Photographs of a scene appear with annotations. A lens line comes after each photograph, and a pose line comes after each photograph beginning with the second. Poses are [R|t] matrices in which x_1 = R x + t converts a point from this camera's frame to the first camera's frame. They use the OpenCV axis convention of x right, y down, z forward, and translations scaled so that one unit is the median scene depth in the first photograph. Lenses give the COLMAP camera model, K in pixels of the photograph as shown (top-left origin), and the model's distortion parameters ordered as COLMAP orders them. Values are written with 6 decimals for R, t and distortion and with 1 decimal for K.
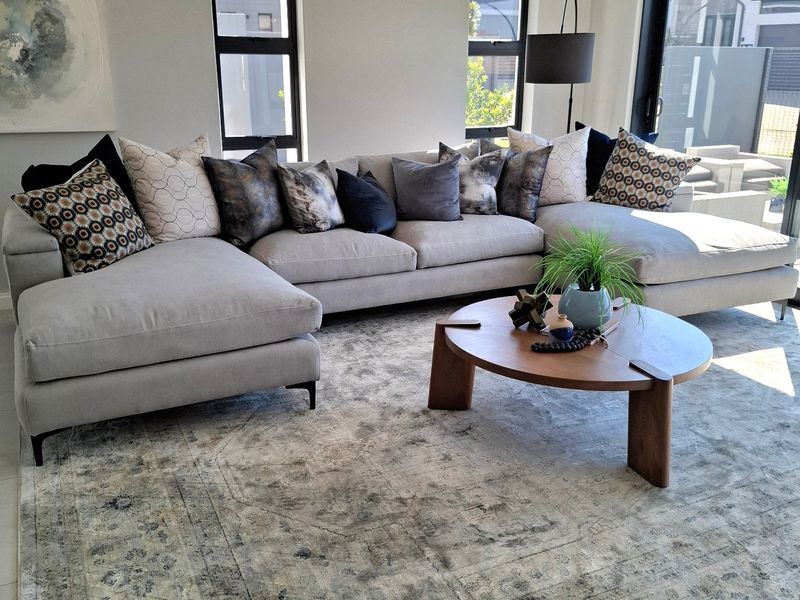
lens RADIAL K [[714.4, 0, 432.0], [0, 714.4, 300.8], [0, 0, 1]] dist [0.086553, -0.139978]
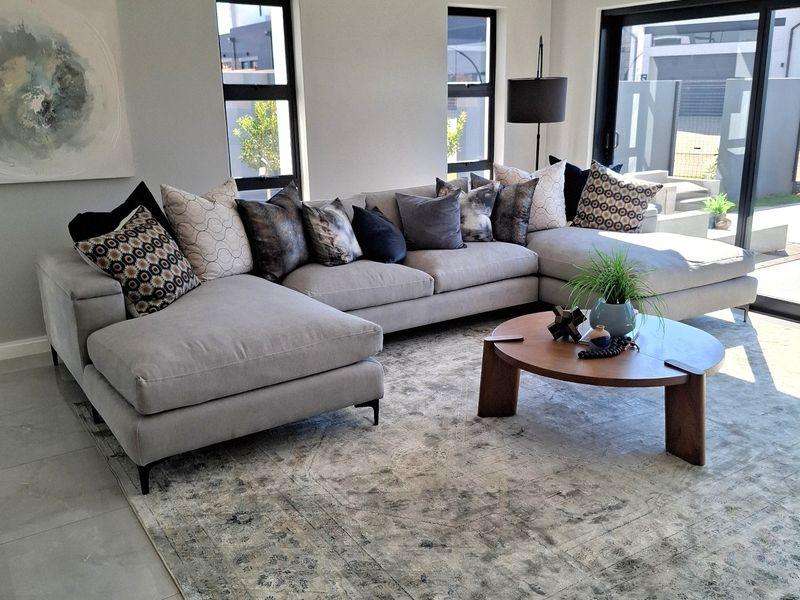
lens RADIAL K [[714.4, 0, 432.0], [0, 714.4, 300.8], [0, 0, 1]] dist [0.086553, -0.139978]
pose [[0.989923, -0.052191, 0.131637, -0.218083], [0.056810, 0.997886, -0.031574, 0.000461], [-0.129711, 0.038734, 0.990795, -0.109220]]
